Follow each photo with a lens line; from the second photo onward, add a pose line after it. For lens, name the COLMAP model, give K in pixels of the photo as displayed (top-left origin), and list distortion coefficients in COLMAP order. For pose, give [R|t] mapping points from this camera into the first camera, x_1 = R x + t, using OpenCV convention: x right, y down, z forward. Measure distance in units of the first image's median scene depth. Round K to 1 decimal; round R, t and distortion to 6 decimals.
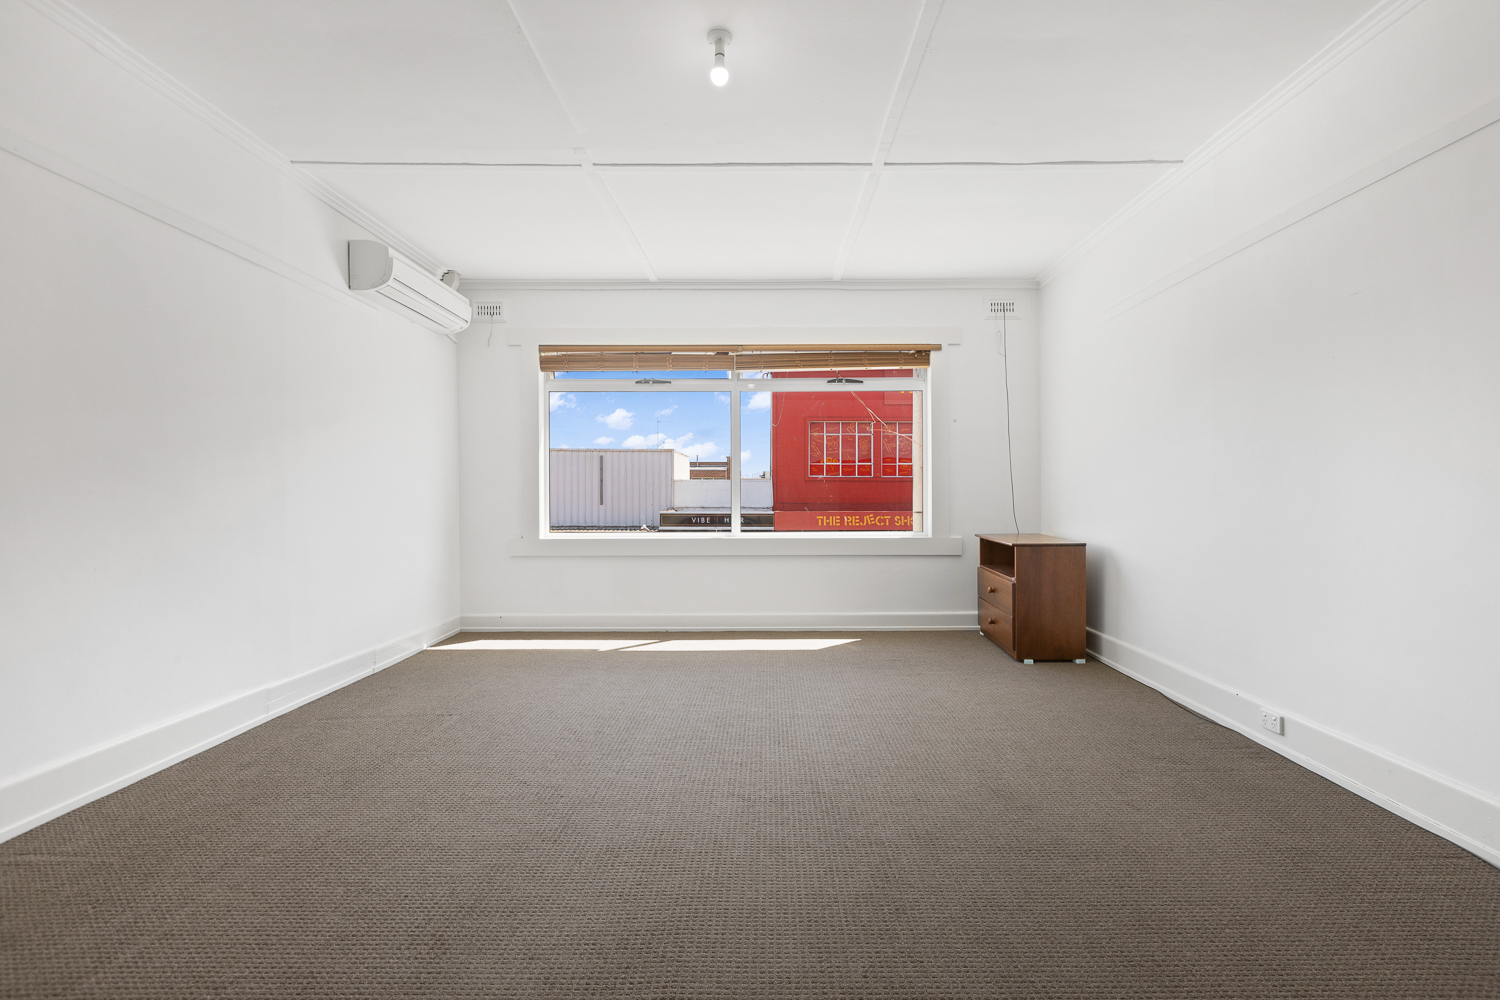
lens RADIAL K [[684.3, 0, 750.0], [0, 684.3, 500.0], [0, 0, 1]] dist [0.000444, 0.000216]
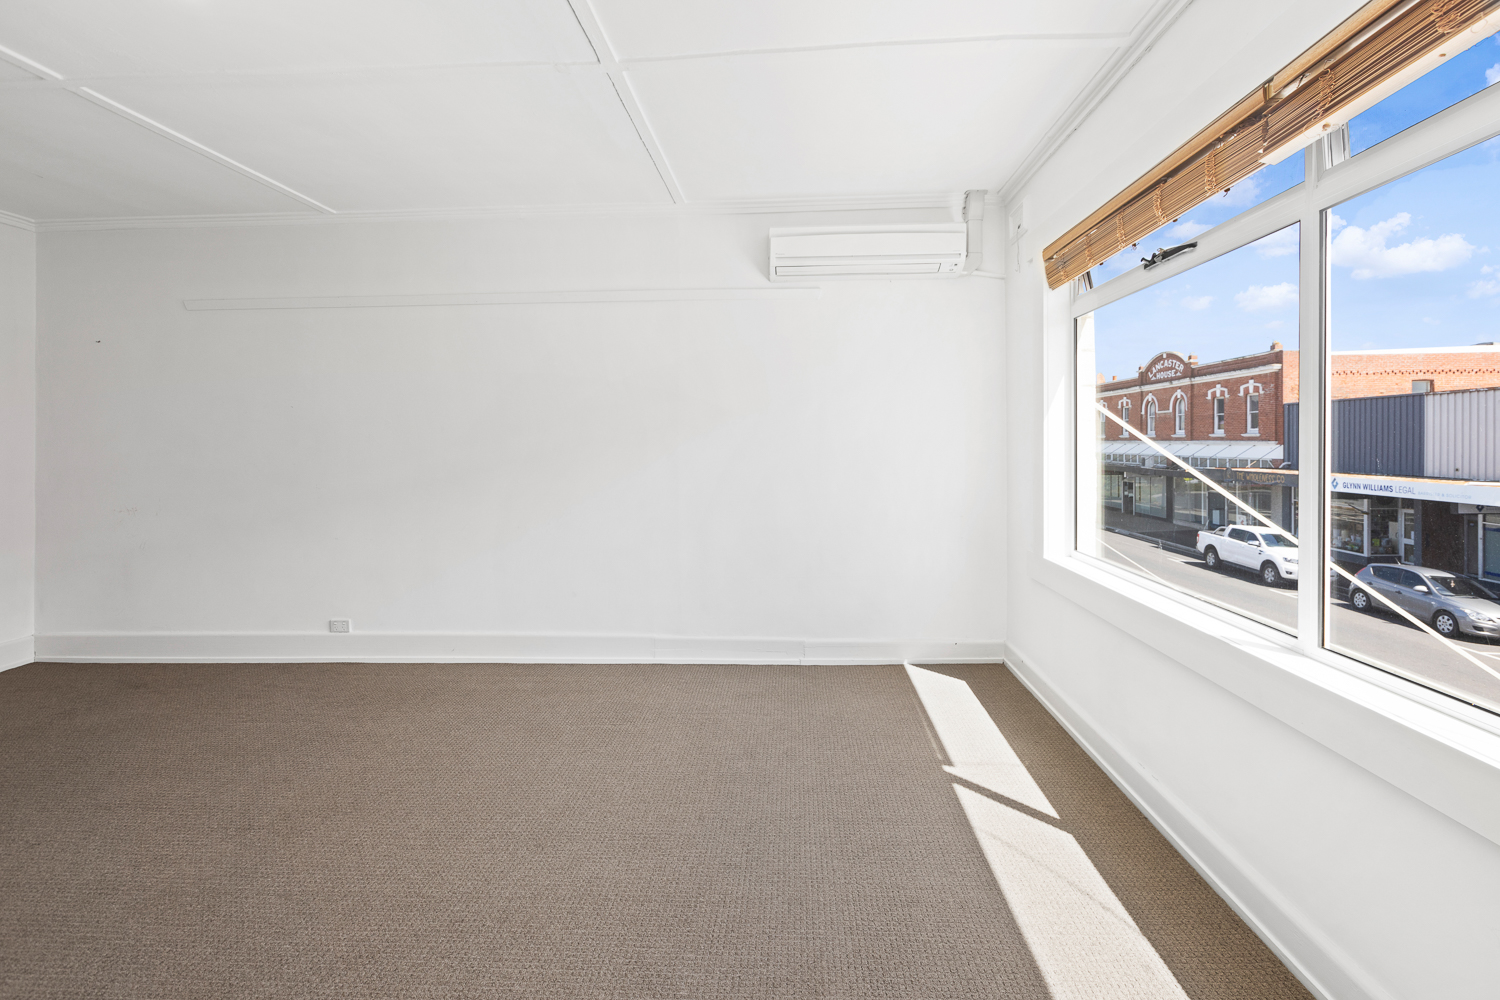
lens RADIAL K [[661.2, 0, 754.3], [0, 661.2, 445.4], [0, 0, 1]] dist [-0.000575, 0.000200]
pose [[-0.015419, 0.005995, -0.999863, 0.306297], [0.000418, 0.999982, 0.005989, -0.050178], [0.999881, -0.000326, -0.015421, 0.742436]]
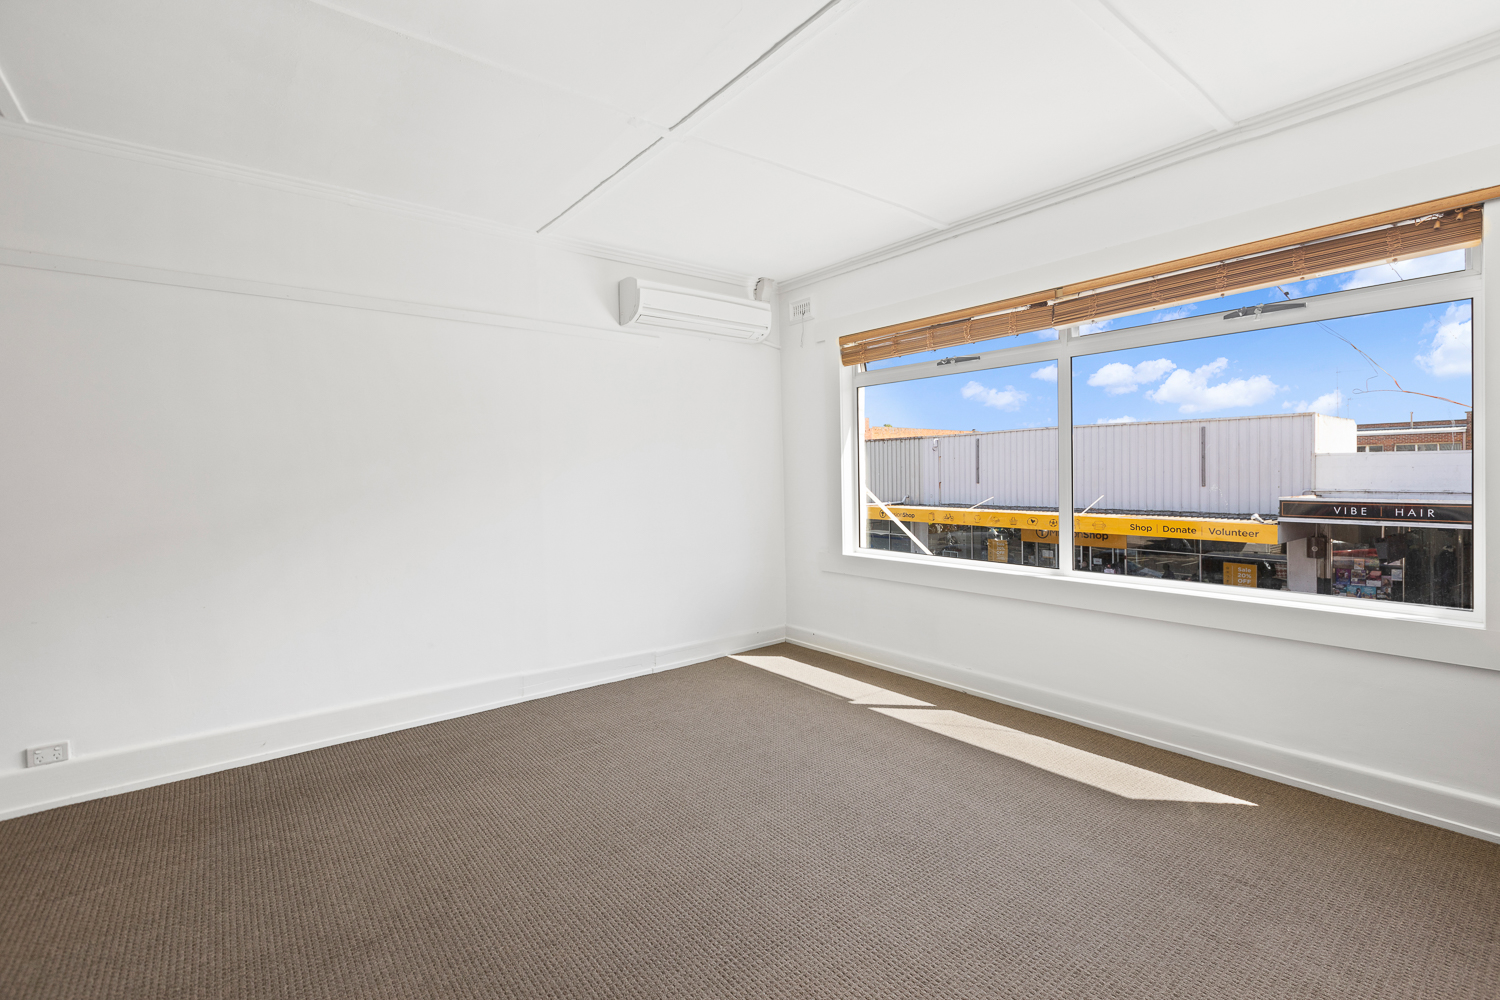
lens RADIAL K [[664.8, 0, 752.4], [0, 664.8, 478.7], [0, 0, 1]] dist [0.000265, 0.000624]
pose [[0.636480, -0.001787, -0.771291, 0.287416], [0.007093, 0.999969, 0.003536, -0.045571], [0.771261, -0.007721, 0.636473, 0.356944]]
